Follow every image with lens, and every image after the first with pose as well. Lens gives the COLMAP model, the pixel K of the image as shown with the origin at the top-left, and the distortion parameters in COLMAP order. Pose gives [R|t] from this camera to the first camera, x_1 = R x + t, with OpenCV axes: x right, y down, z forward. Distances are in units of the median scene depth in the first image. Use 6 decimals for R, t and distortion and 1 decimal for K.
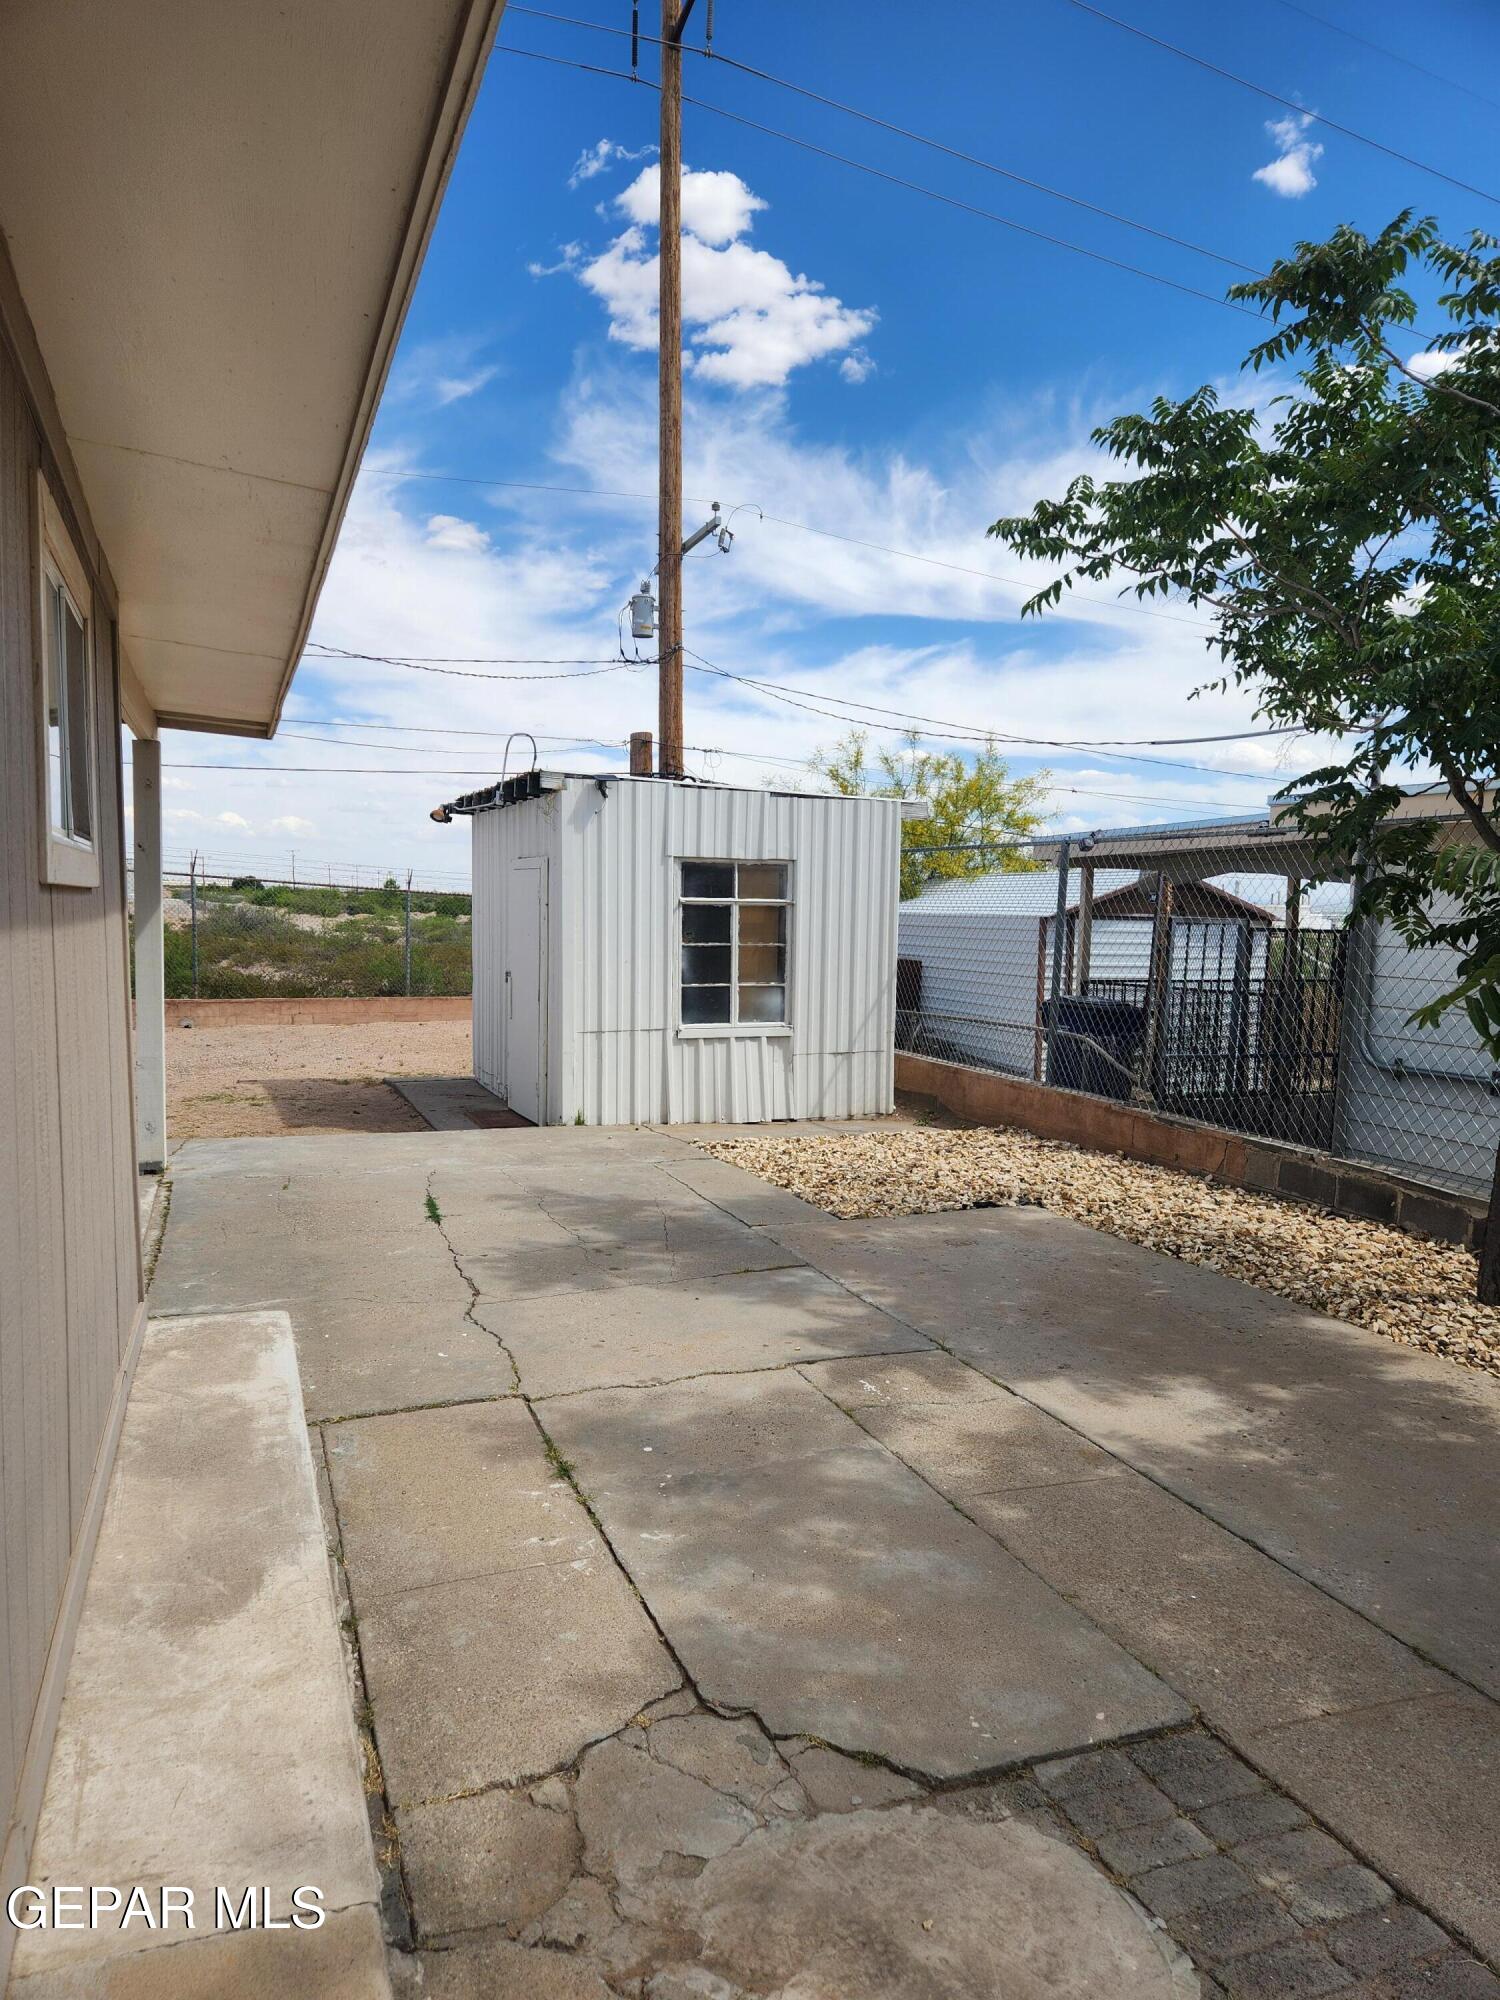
lens RADIAL K [[1360.7, 0, 750.0], [0, 1360.7, 1000.0], [0, 0, 1]] dist [0.048699, -0.001147]
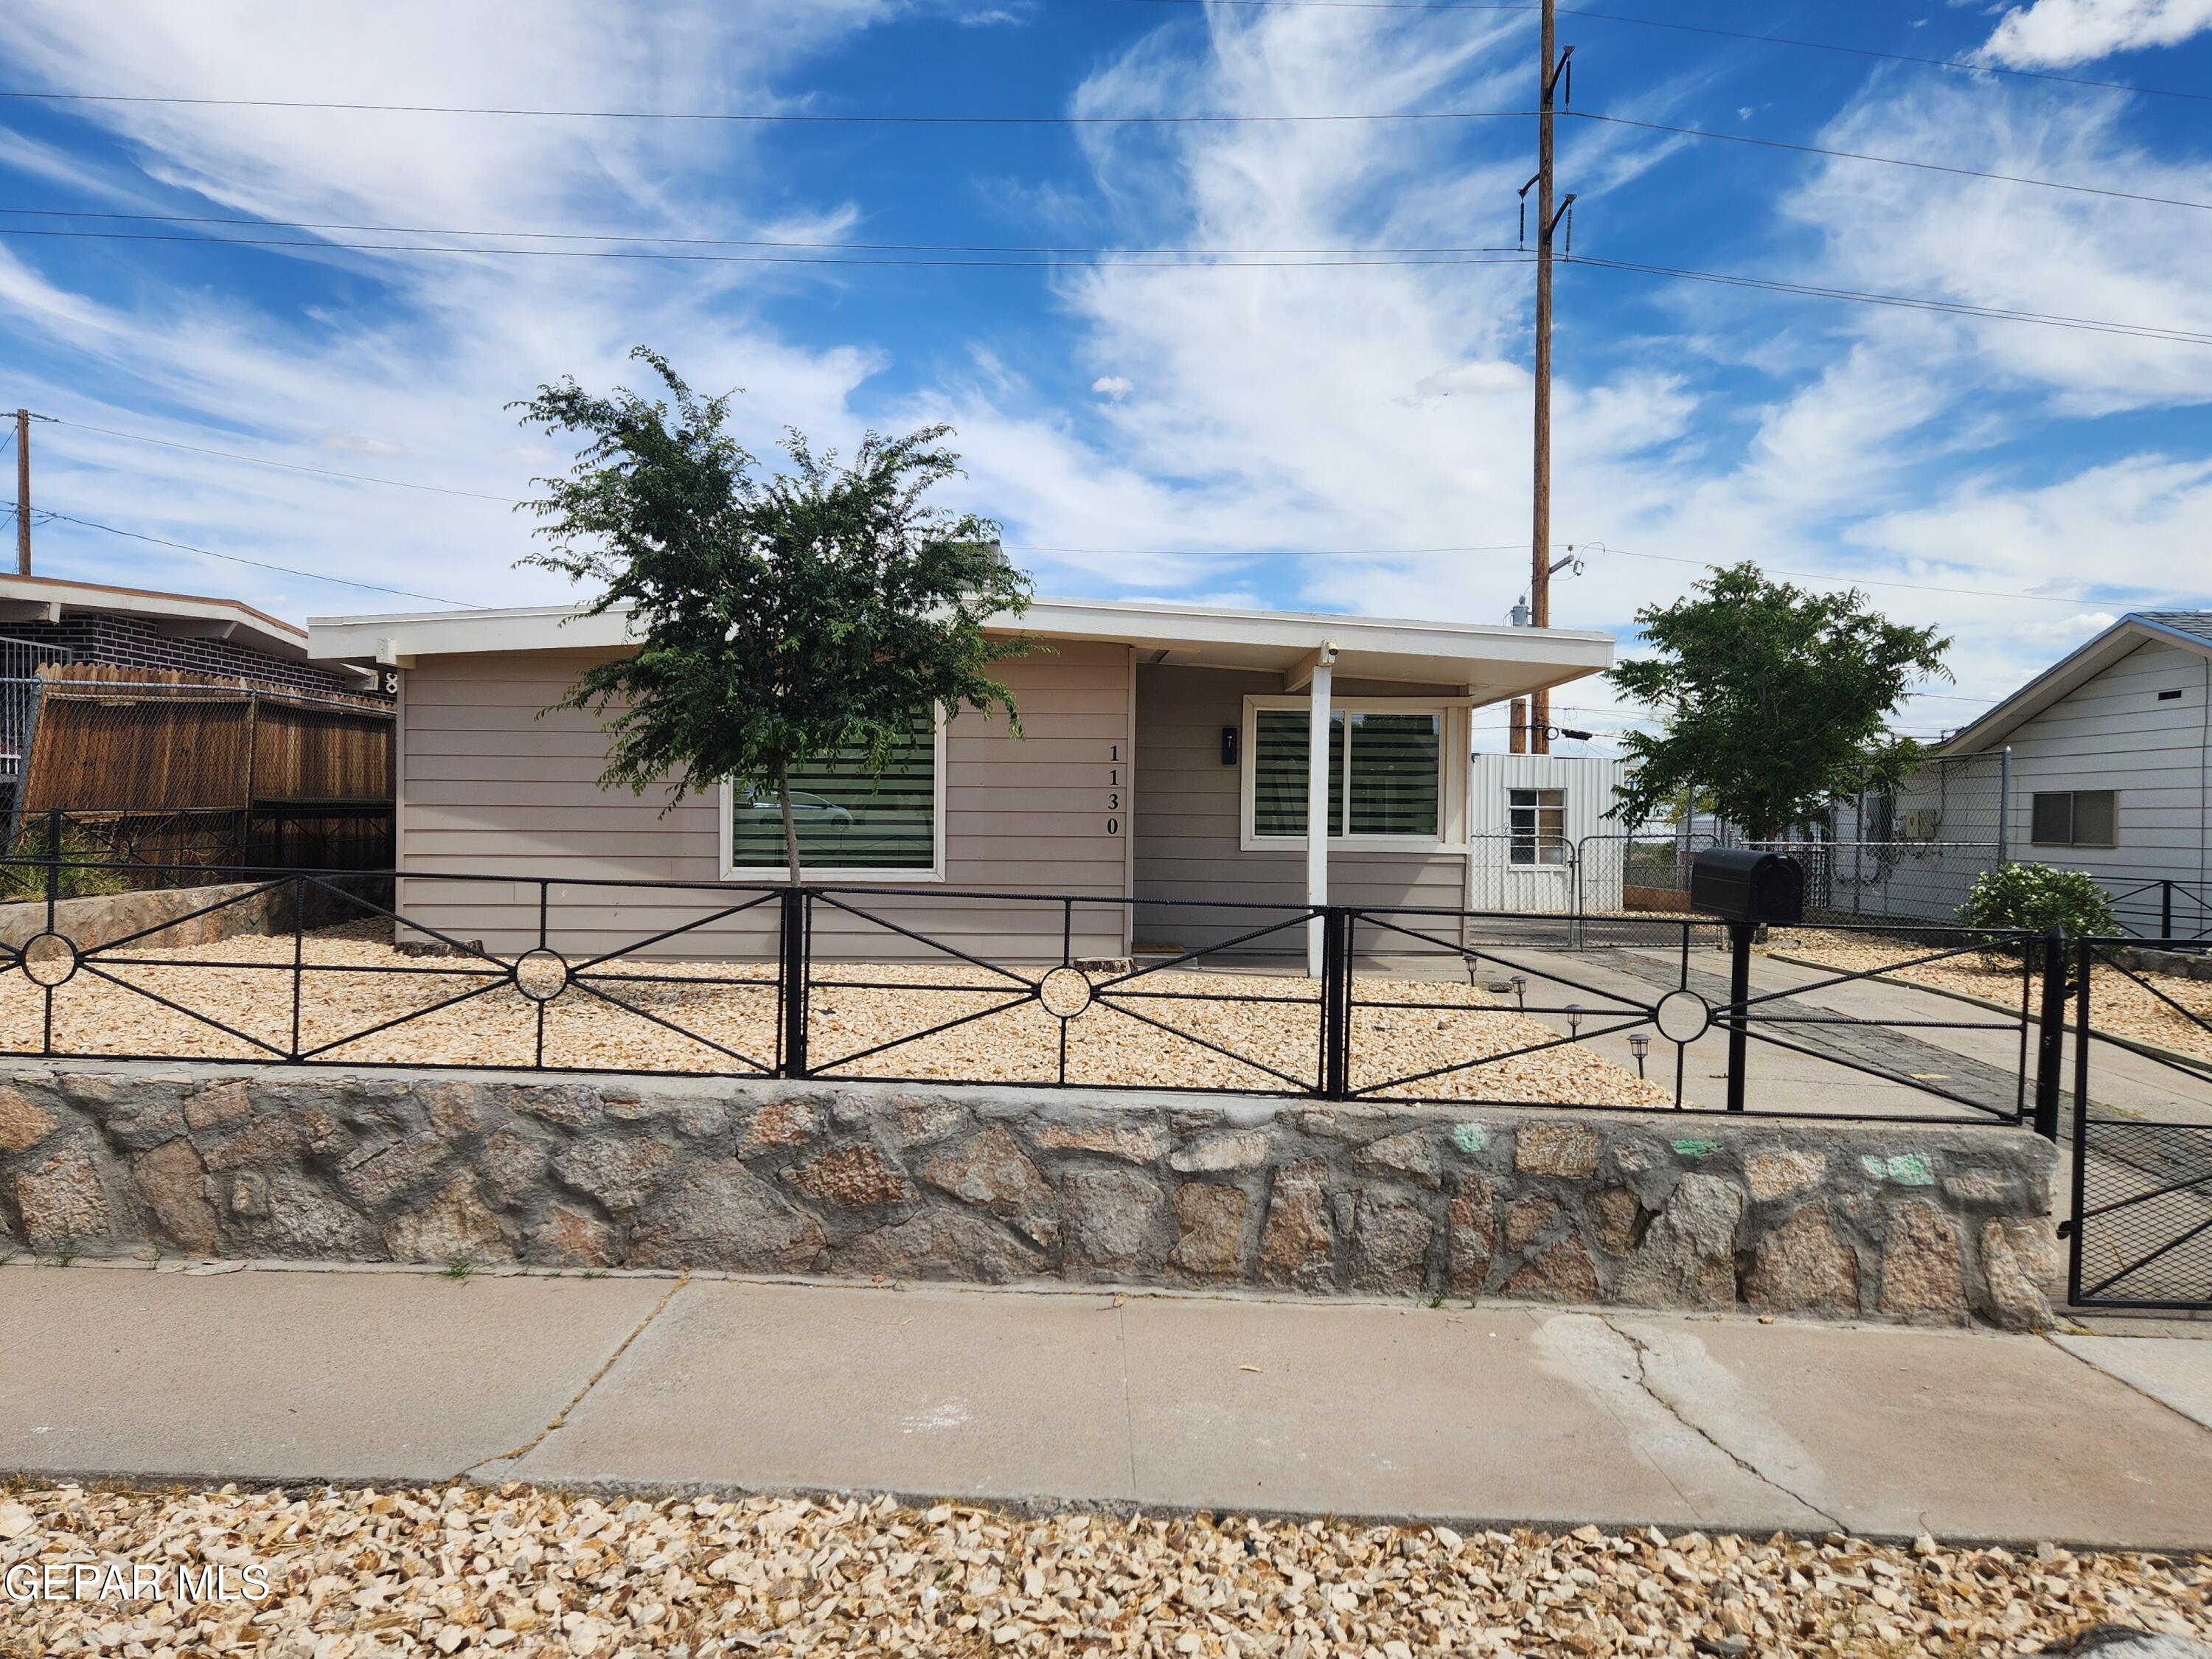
lens RADIAL K [[1505.0, 0, 1083.3], [0, 1505.0, 837.1], [0, 0, 1]] dist [0.048699, -0.001147]
pose [[0.925083, -0.002715, -0.379755, 0.240249], [-0.022518, 0.997823, -0.061988, 0.142805], [0.379097, 0.065896, 0.923008, -1.521793]]
